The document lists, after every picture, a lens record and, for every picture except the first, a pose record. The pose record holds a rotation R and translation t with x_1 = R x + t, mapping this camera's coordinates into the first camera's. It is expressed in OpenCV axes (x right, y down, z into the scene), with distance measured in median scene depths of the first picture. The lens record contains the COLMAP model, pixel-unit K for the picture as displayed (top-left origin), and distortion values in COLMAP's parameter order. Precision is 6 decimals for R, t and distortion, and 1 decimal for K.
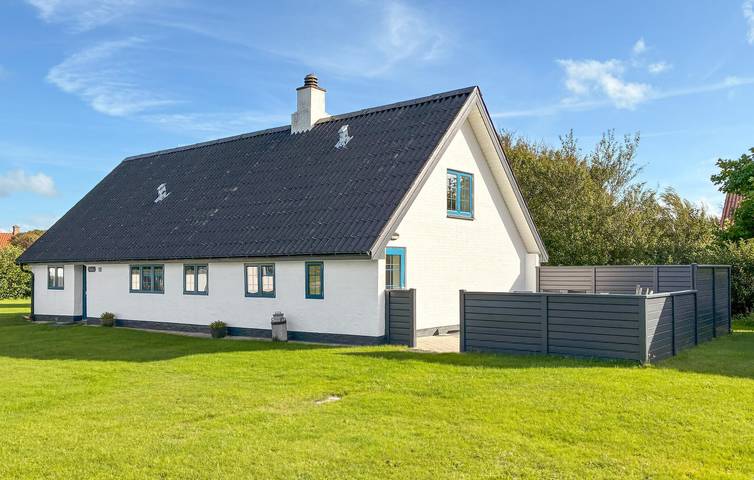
lens RADIAL K [[634.9, 0, 373.1], [0, 634.9, 230.0], [0, 0, 1]] dist [0.056357, 0.002478]
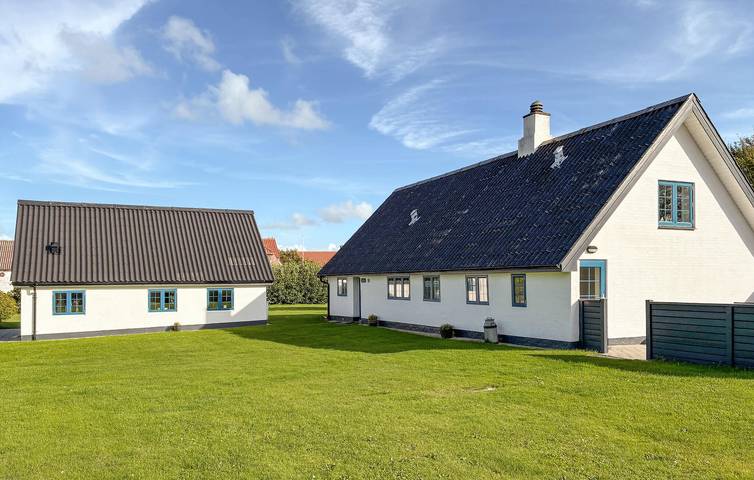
lens RADIAL K [[590.6, 0, 389.2], [0, 590.6, 243.1], [0, 0, 1]] dist [0.041245, -0.014979]
pose [[0.903031, -0.031288, -0.428435, 0.122661], [0.030867, 0.999492, -0.007933, -0.002047], [0.428465, -0.006061, 0.903538, -0.034771]]
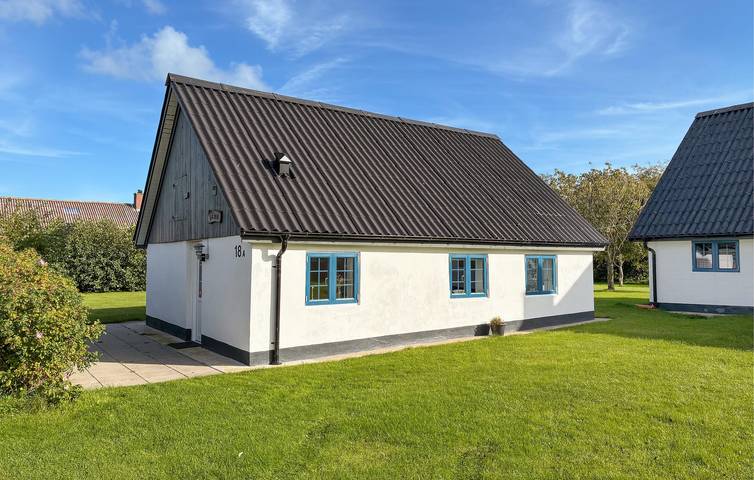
lens RADIAL K [[590.6, 0, 388.5], [0, 590.6, 250.6], [0, 0, 1]] dist [0.041245, -0.014979]
pose [[0.962524, -0.002554, -0.271185, -0.834887], [0.013634, 0.999147, 0.038981, 0.044323], [0.270855, -0.041217, 0.961737, 0.276900]]
